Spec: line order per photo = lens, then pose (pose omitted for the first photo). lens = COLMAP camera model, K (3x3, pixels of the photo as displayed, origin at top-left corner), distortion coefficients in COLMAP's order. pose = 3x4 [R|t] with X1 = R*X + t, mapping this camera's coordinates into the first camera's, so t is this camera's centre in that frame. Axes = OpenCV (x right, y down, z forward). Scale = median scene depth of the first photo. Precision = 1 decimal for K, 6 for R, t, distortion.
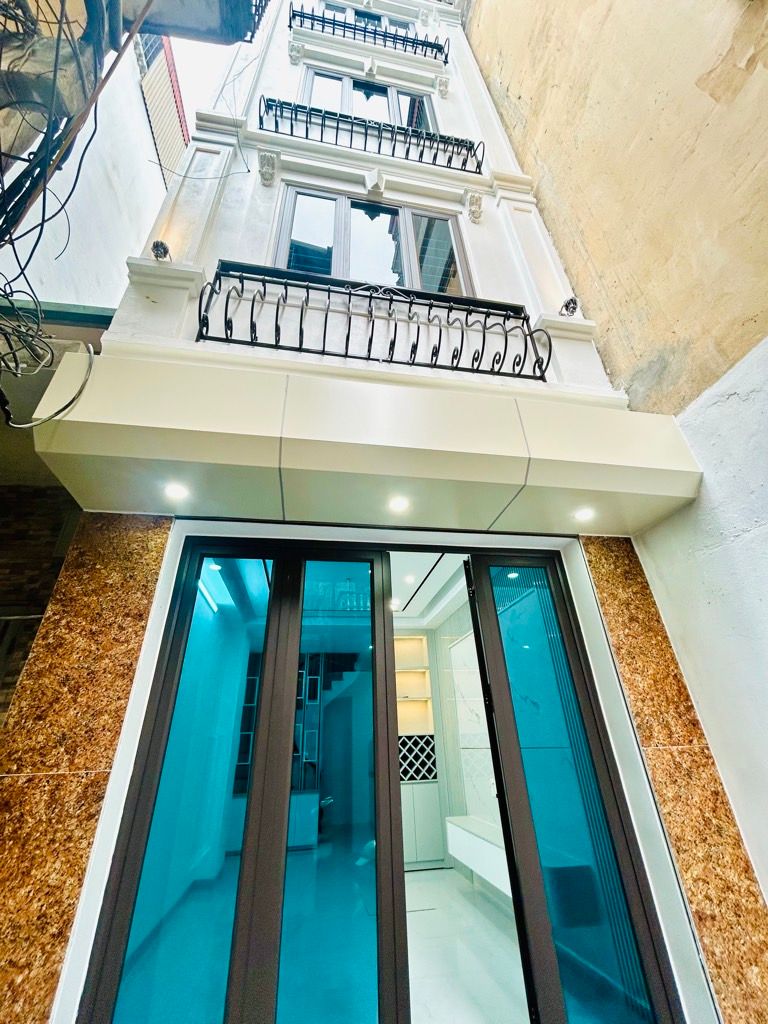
lens RADIAL K [[414.5, 0, 383.4], [0, 414.5, 515.2], [0, 0, 1]] dist [0.019021, 0.000060]
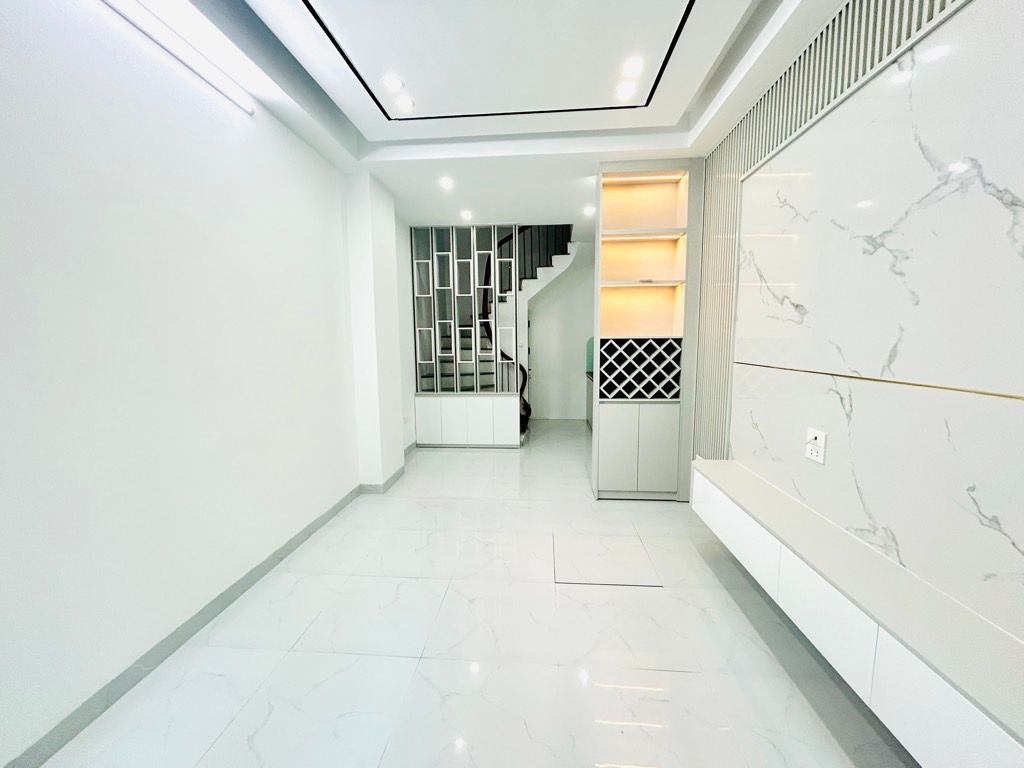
lens RADIAL K [[414.5, 0, 514.0], [0, 414.5, 385.2], [0, 0, 1]] dist [0.019021, 0.000060]
pose [[0.970189, 0.045356, -0.238066, 0.030452], [0.101809, 0.815168, 0.570207, 0.211017], [0.219926, -0.577446, 0.786250, 0.428762]]
